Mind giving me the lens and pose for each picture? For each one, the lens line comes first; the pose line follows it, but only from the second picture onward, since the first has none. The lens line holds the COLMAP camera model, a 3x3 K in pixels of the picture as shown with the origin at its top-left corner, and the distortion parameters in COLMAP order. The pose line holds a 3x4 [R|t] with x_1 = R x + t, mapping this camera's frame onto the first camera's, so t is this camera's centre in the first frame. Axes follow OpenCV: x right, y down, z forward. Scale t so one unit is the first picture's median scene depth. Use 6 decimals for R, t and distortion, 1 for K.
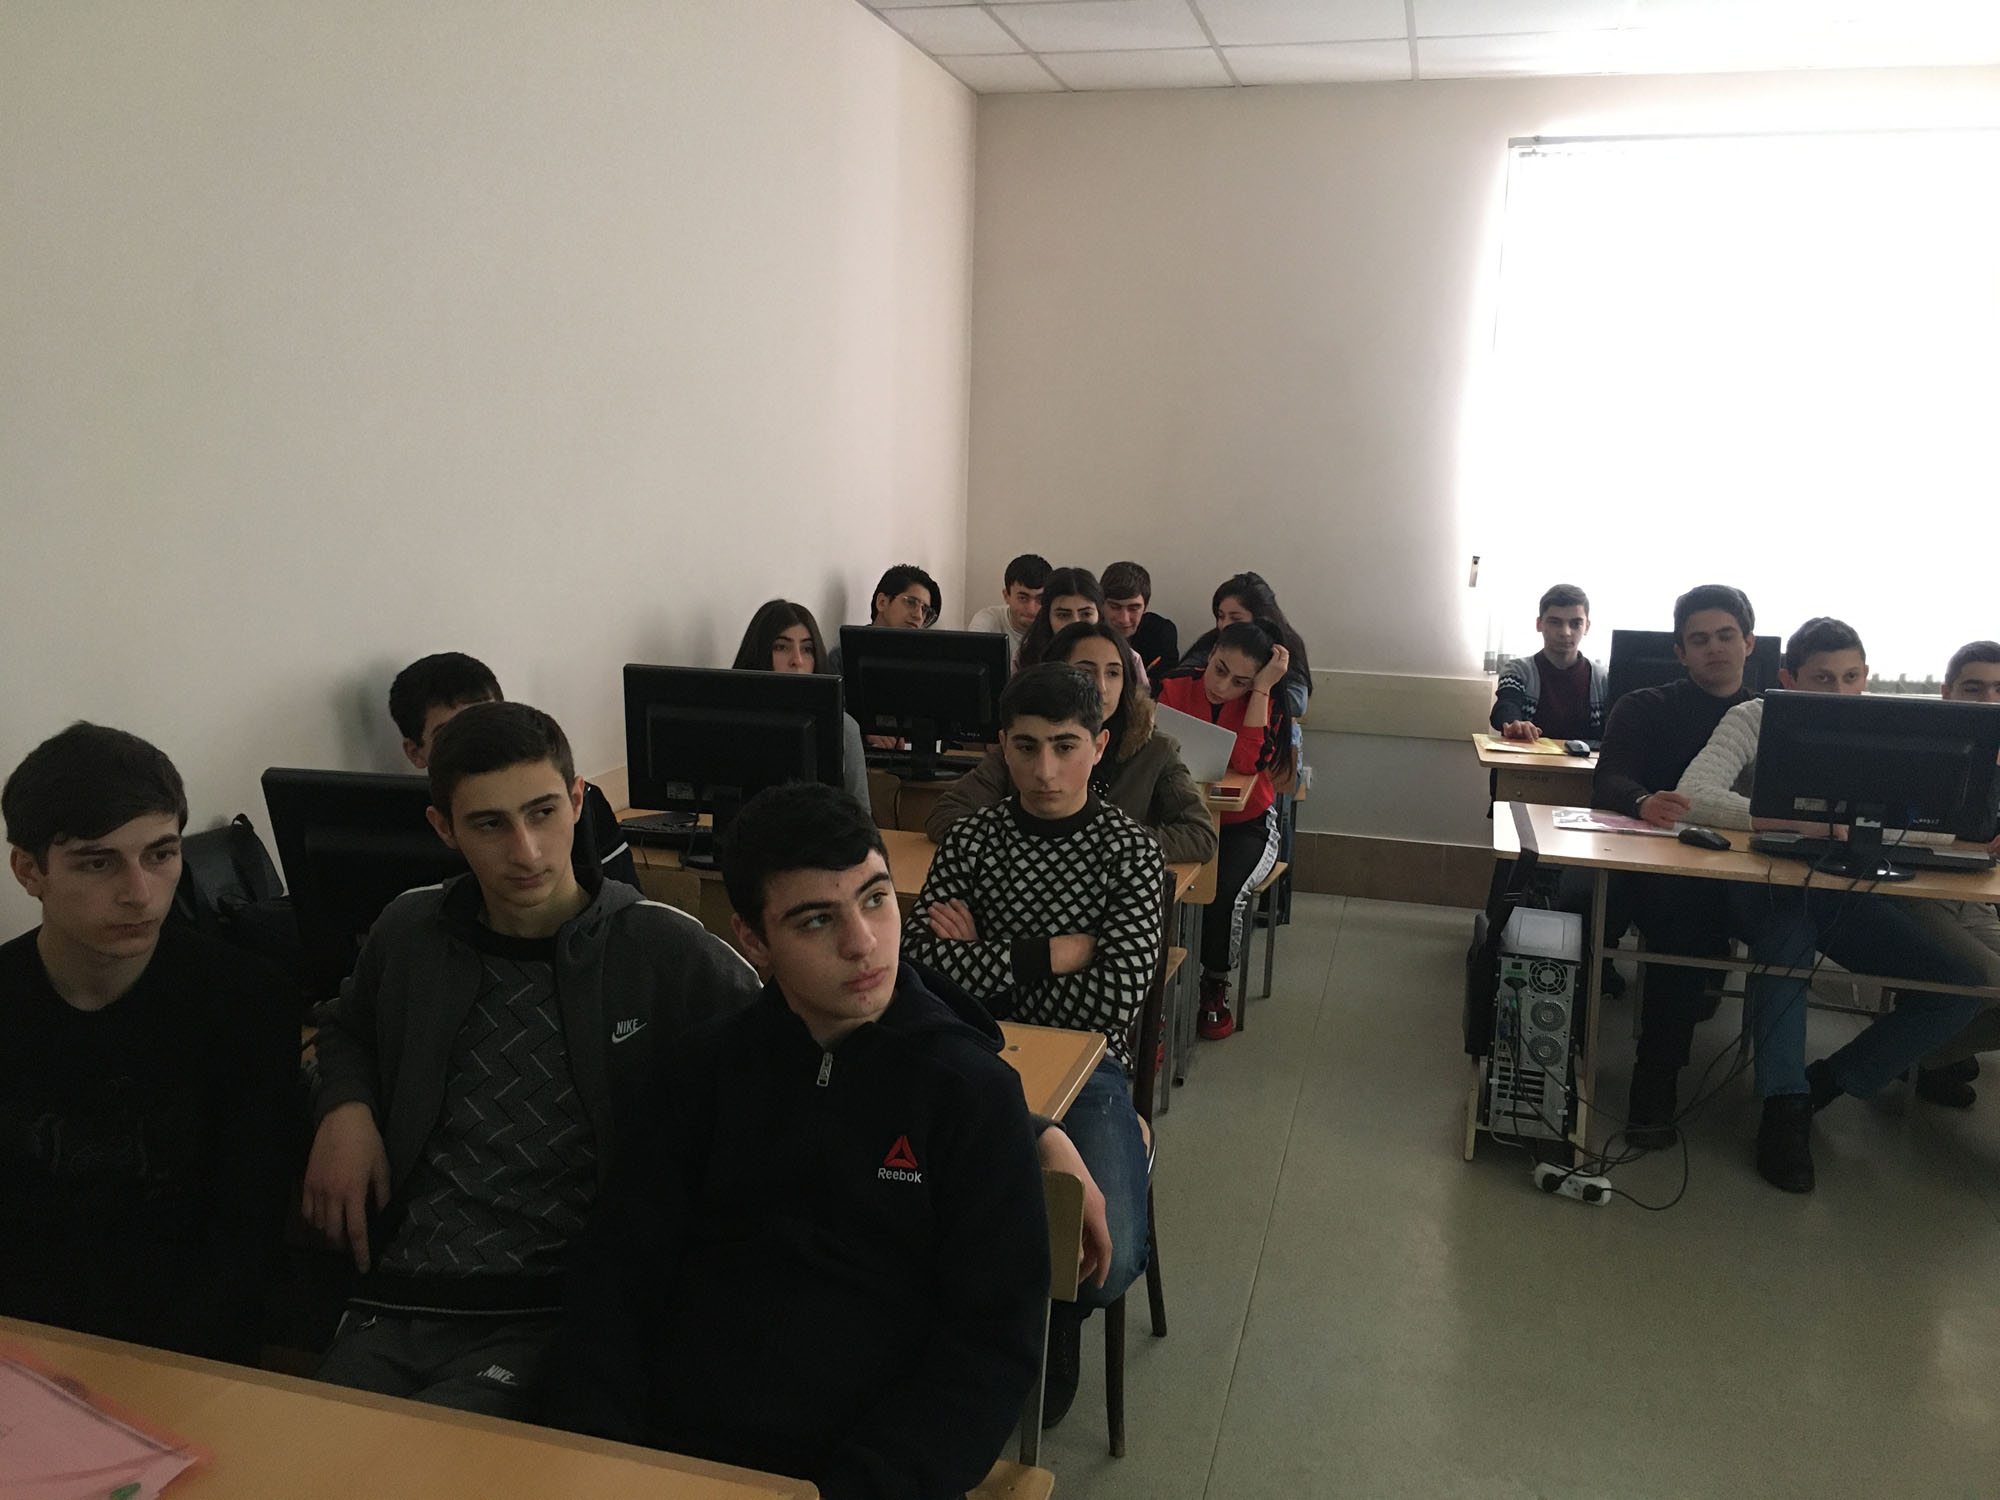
lens RADIAL K [[1727.3, 0, 997.0], [0, 1727.3, 751.5], [0, 0, 1]] dist [0.106874, -0.092689]
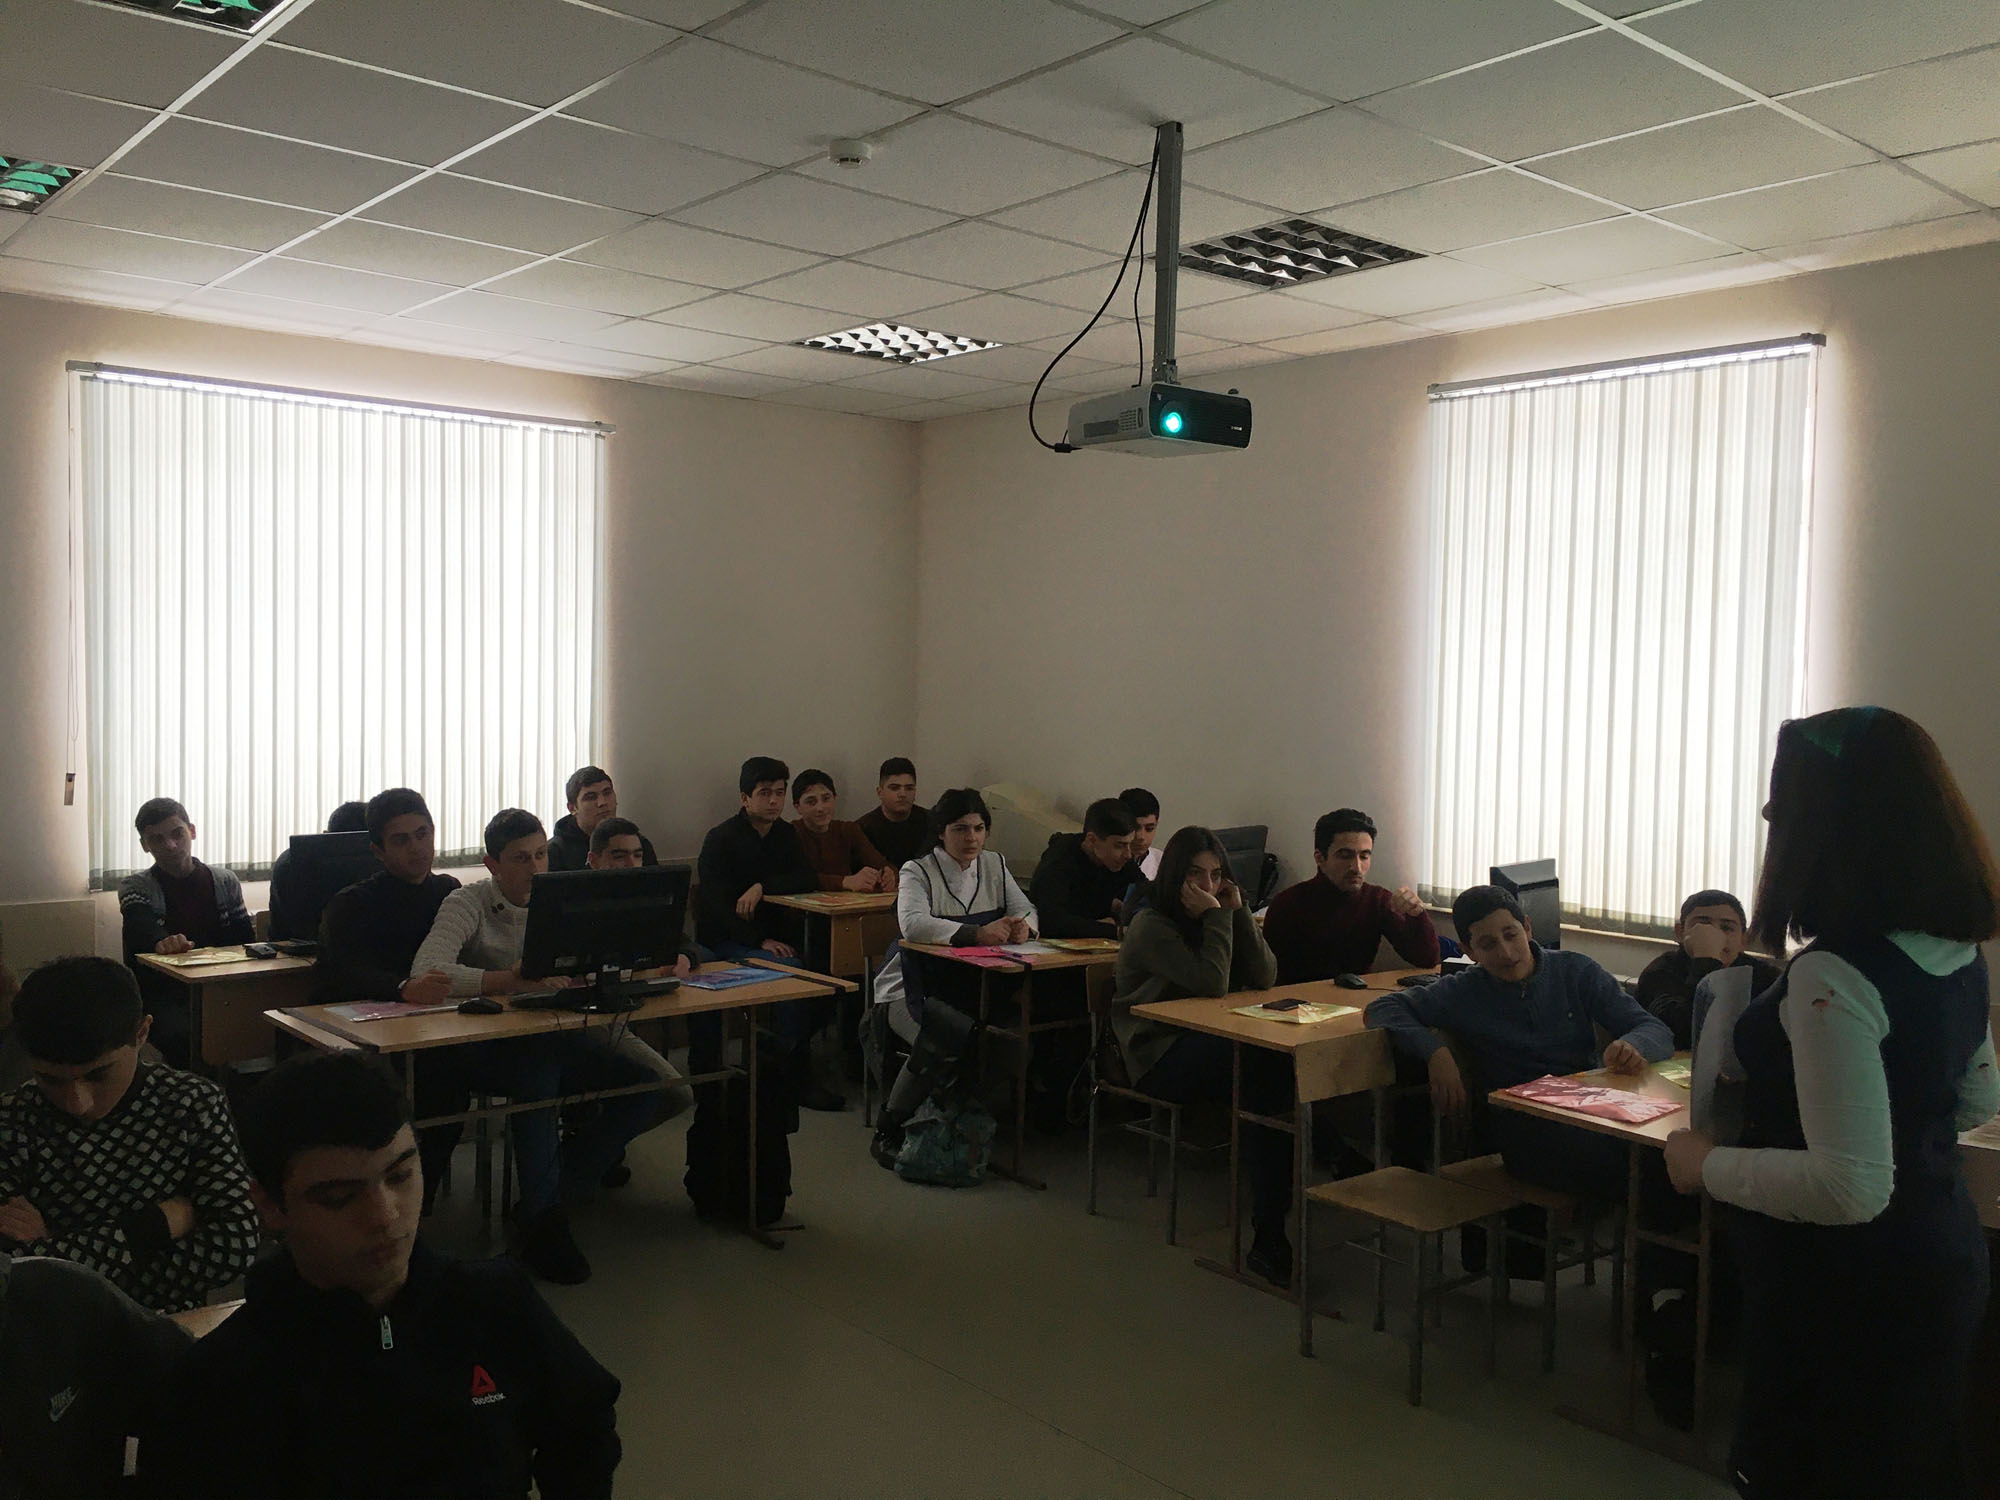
lens RADIAL K [[1727.3, 0, 1000.4], [0, 1727.3, 751.7], [0, 0, 1]] dist [0.106874, -0.092689]
pose [[0.560055, -0.050729, 0.826901, -0.378949], [0.134816, 0.990400, -0.030550, -0.038084], [-0.817412, 0.128589, 0.561518, 0.042002]]
